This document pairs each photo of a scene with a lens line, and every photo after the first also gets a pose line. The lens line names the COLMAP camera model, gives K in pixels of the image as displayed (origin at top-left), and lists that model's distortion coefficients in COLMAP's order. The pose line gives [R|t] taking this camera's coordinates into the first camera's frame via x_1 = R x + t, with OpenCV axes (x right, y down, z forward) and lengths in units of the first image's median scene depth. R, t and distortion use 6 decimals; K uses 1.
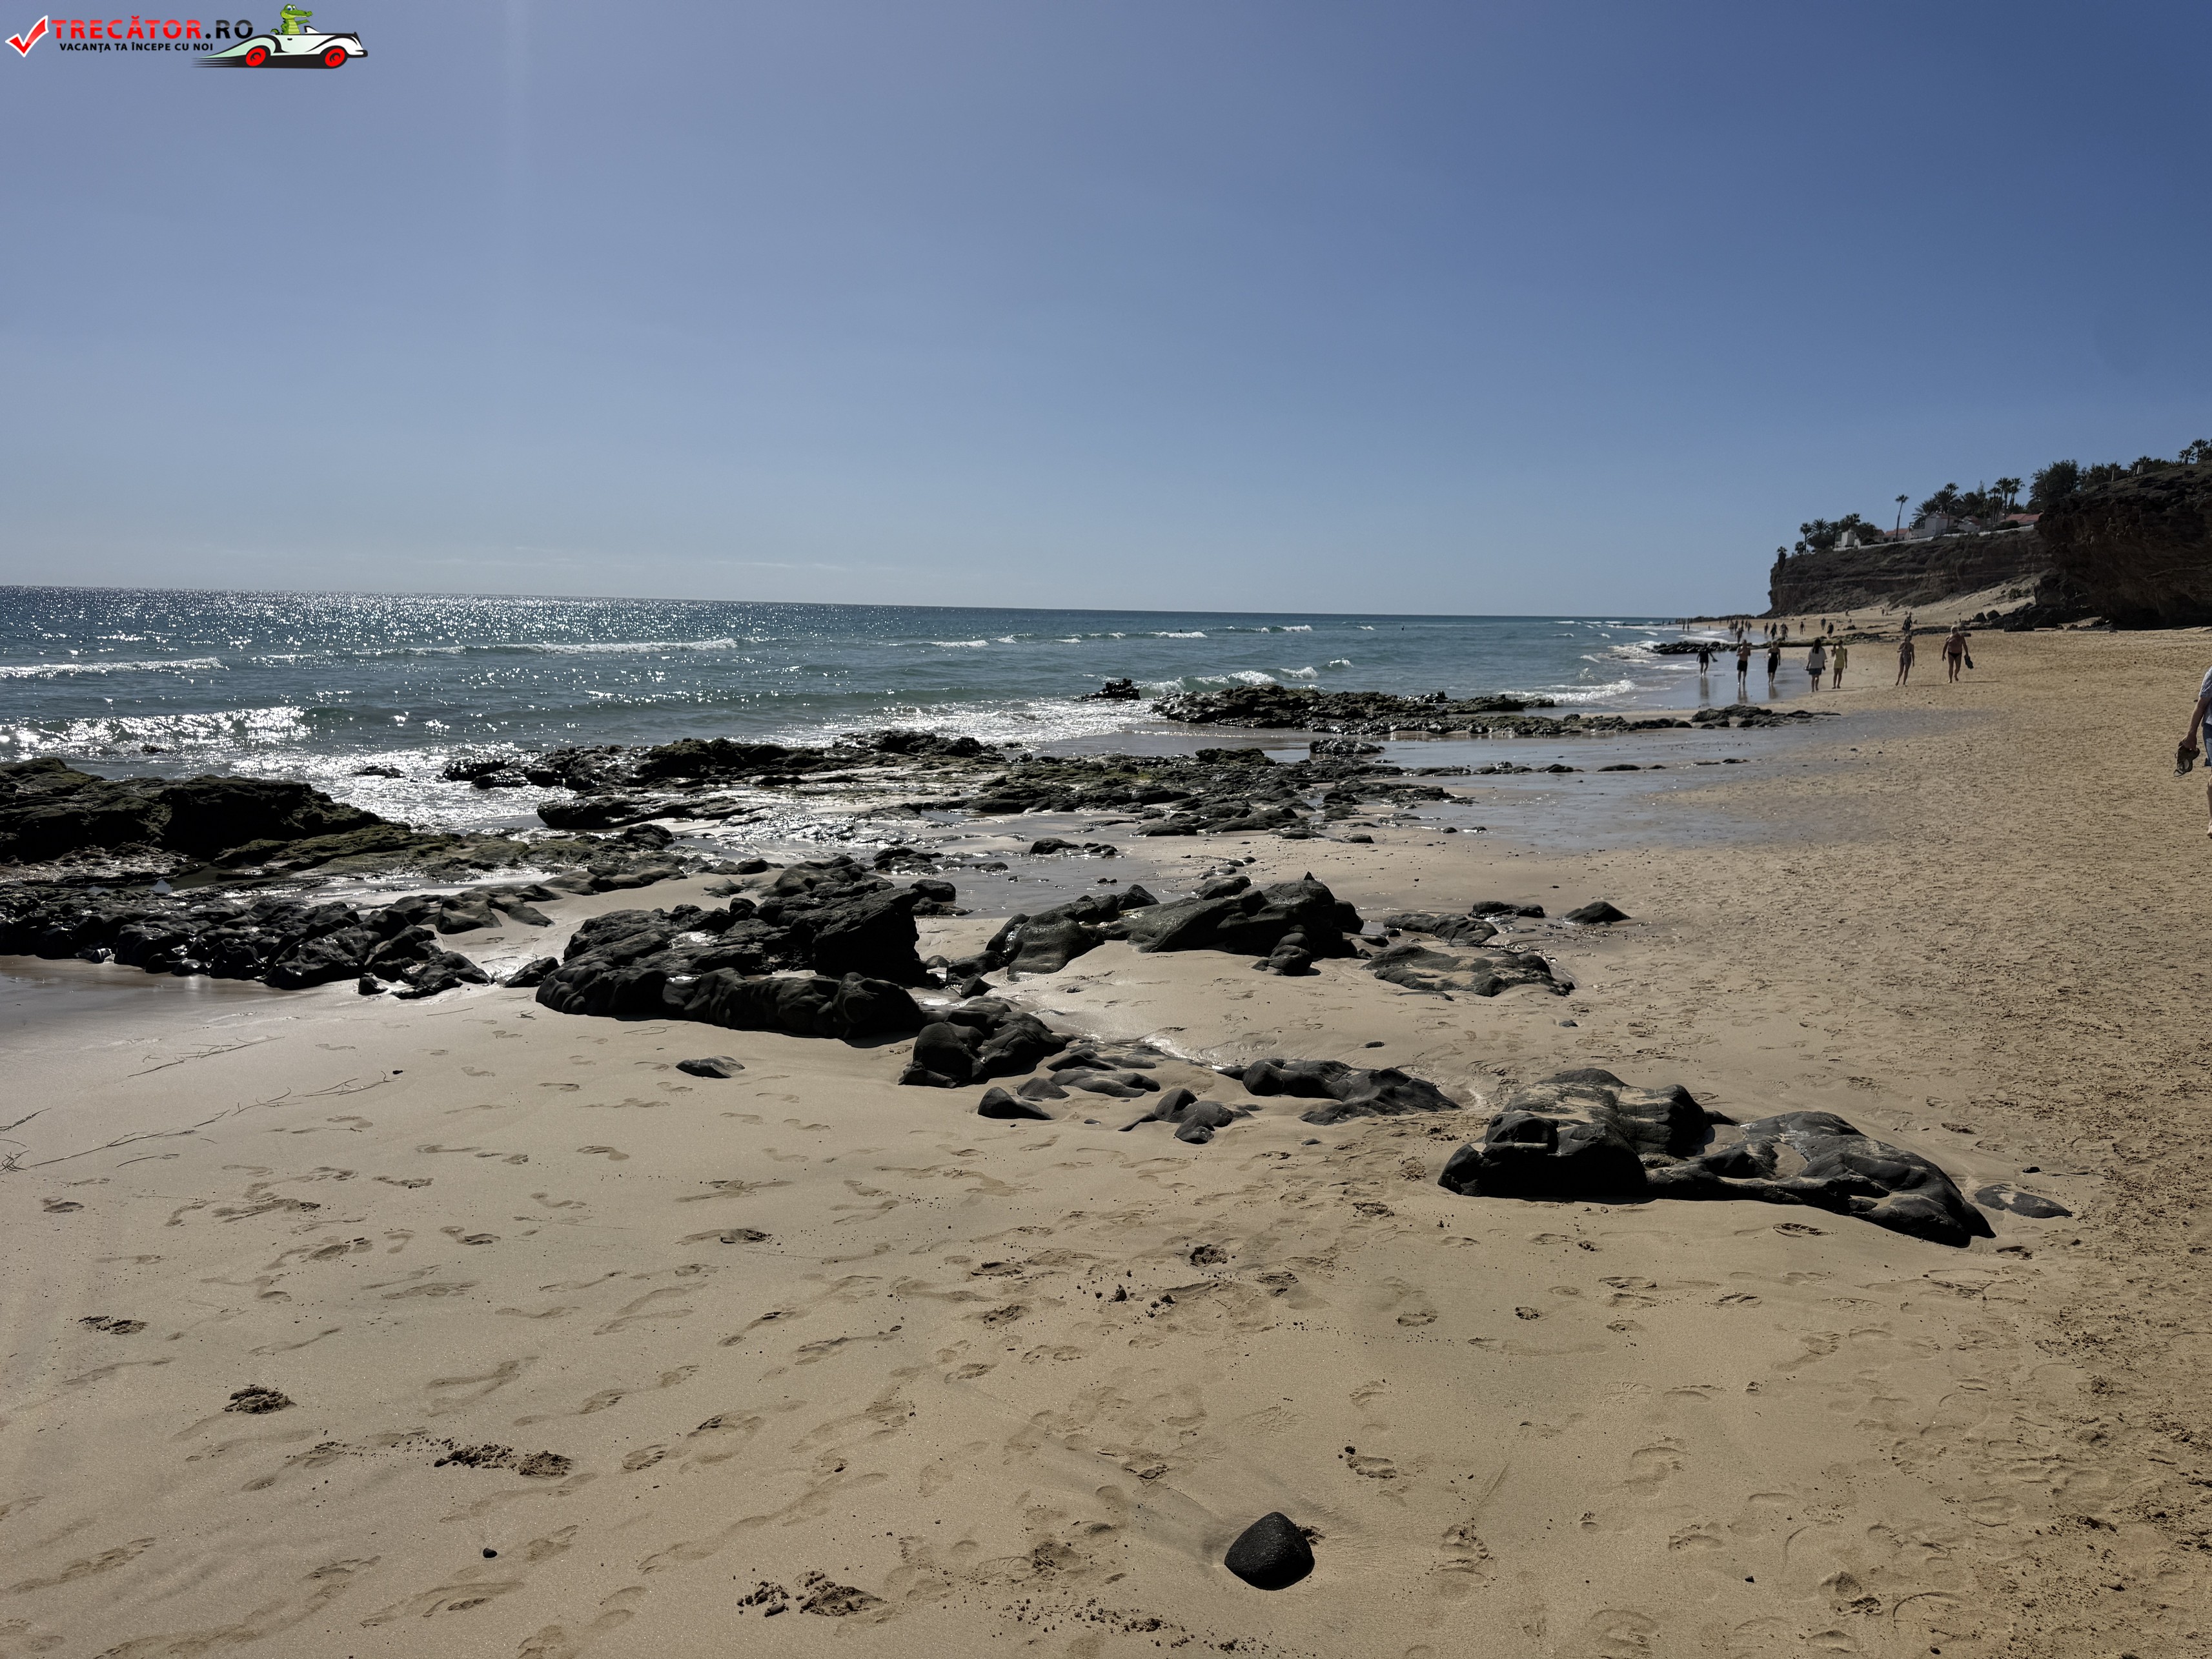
lens RADIAL K [[1580.7, 0, 1111.4], [0, 1580.7, 820.8], [0, 0, 1]] dist [0.016907, -0.005779]
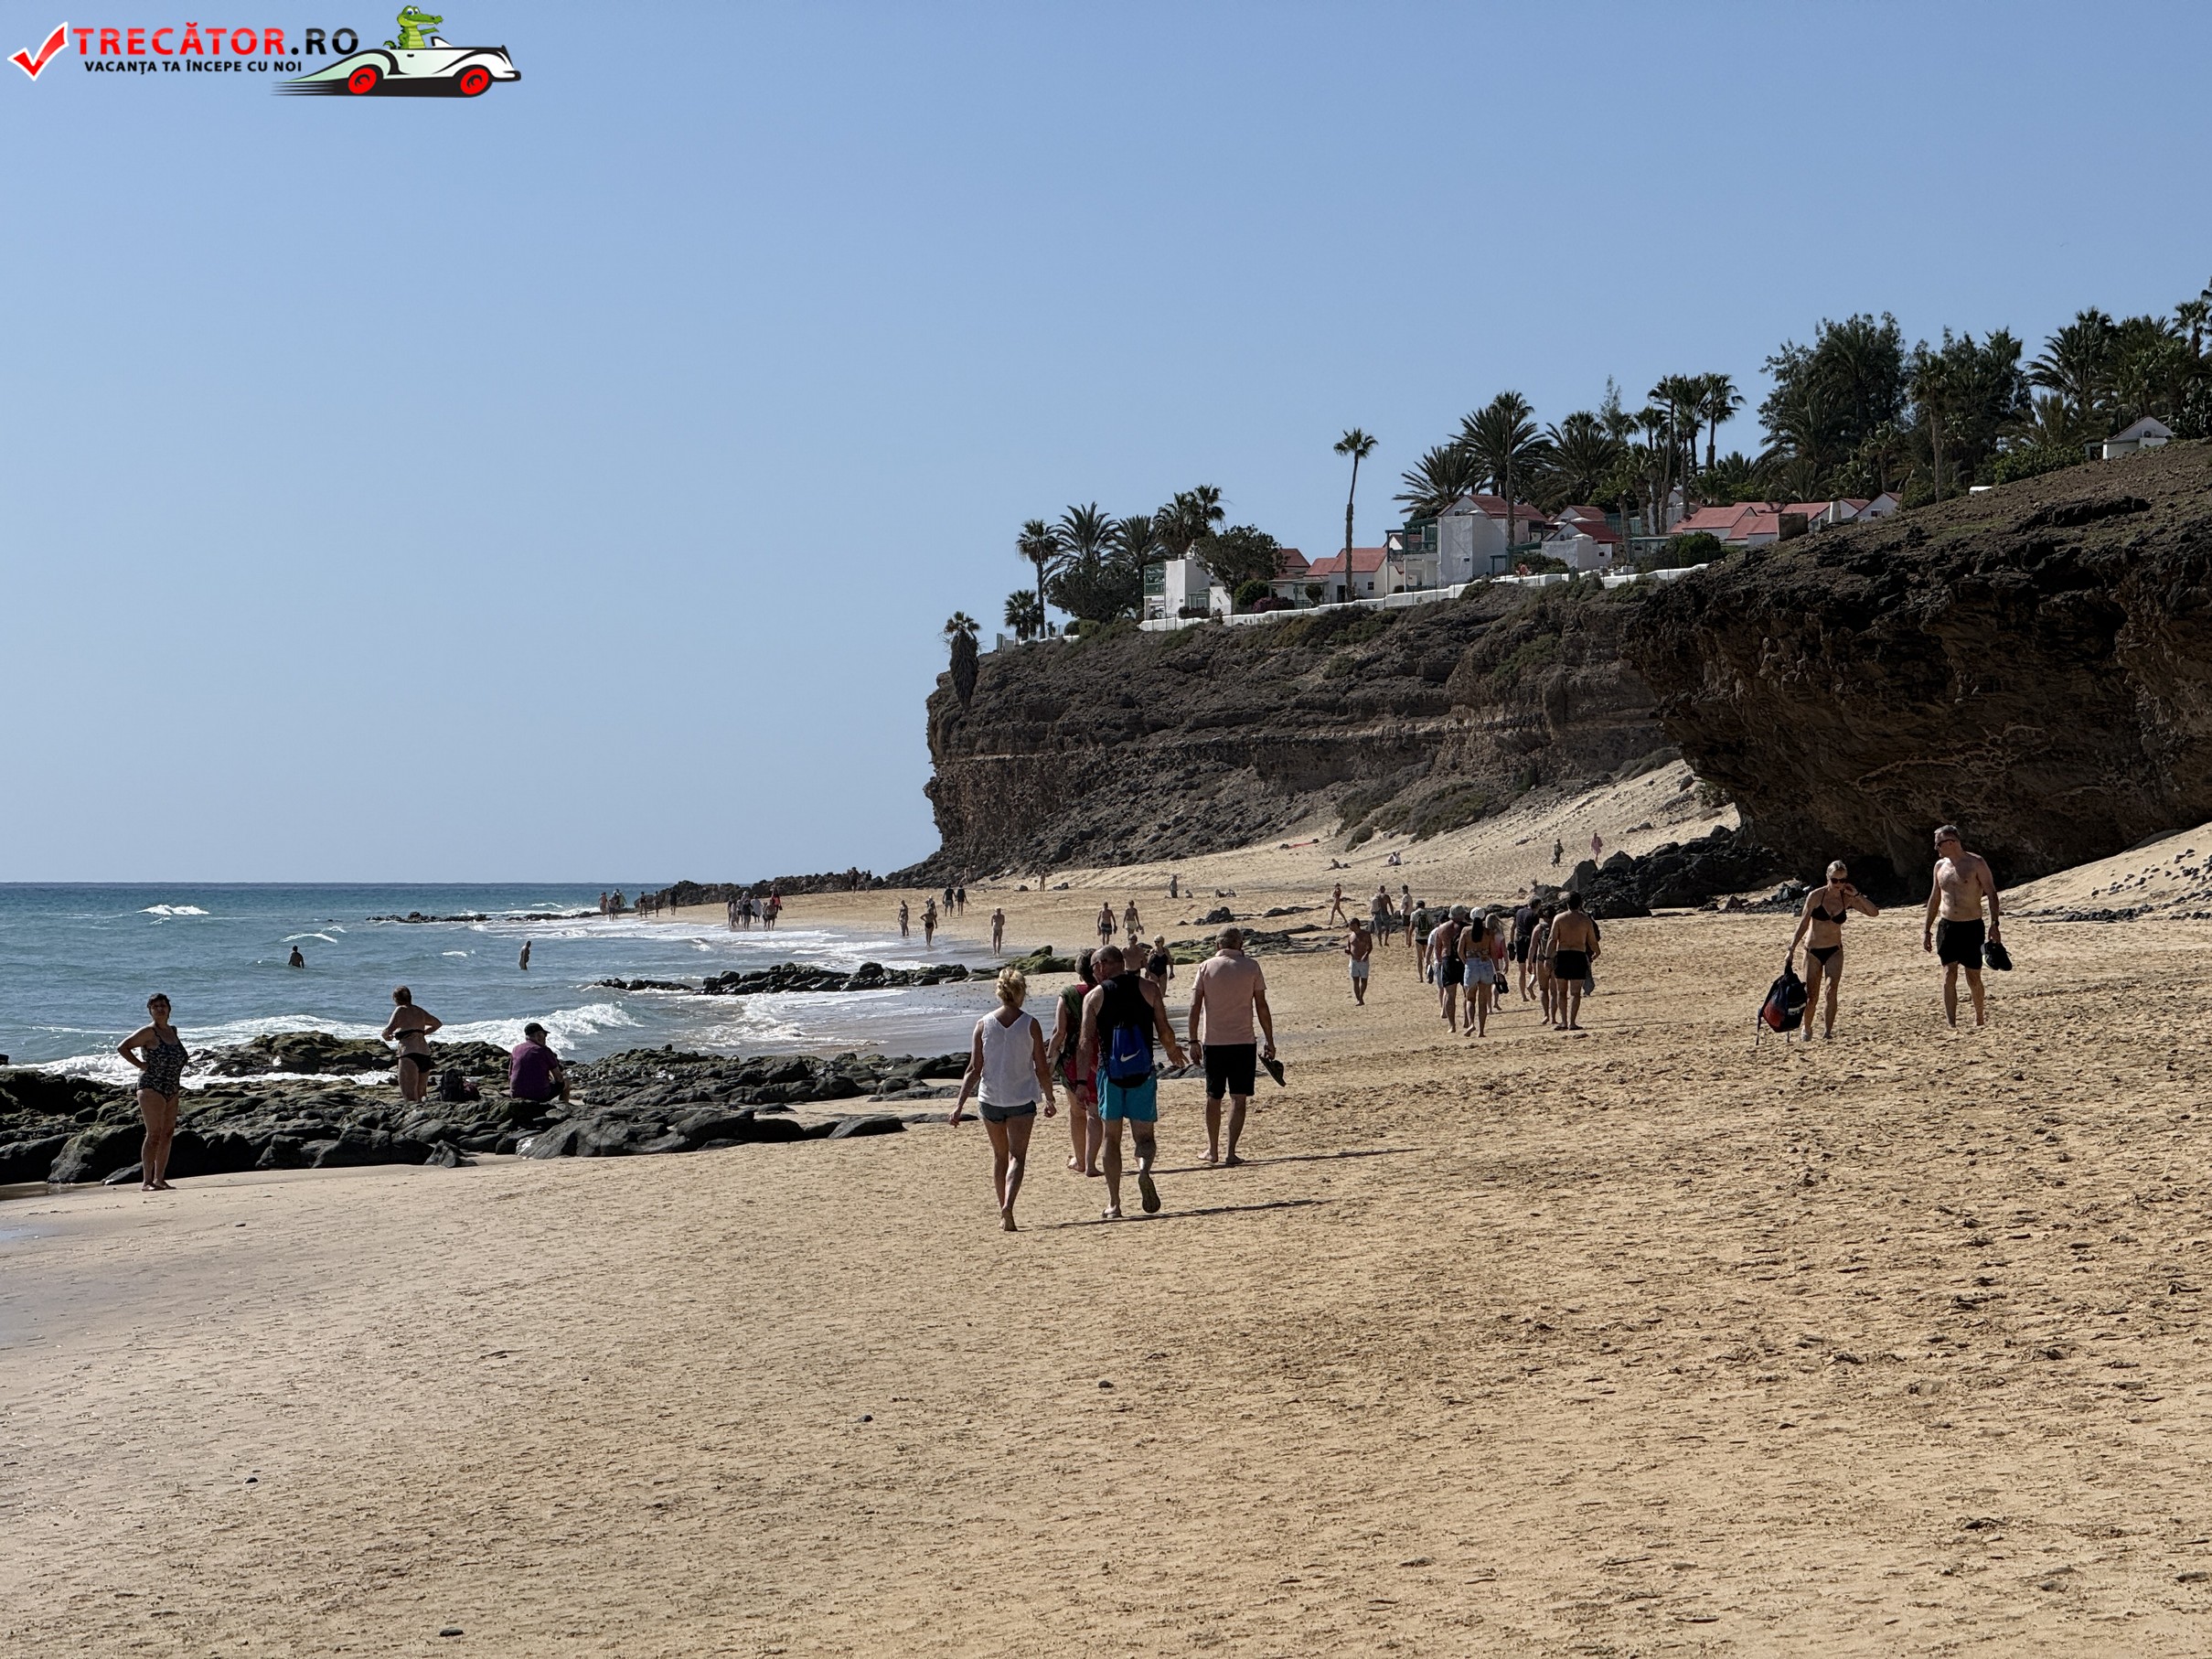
lens RADIAL K [[7776.8, 0, 1092.1], [0, 7776.8, 847.6], [0, 0, 1]] dist [0.271057, 0.000000]
pose [[0.914459, -0.017470, 0.404301, -0.089294], [0.071667, 0.990267, -0.119309, 0.023379], [-0.398282, 0.138078, 0.906811, -0.193815]]
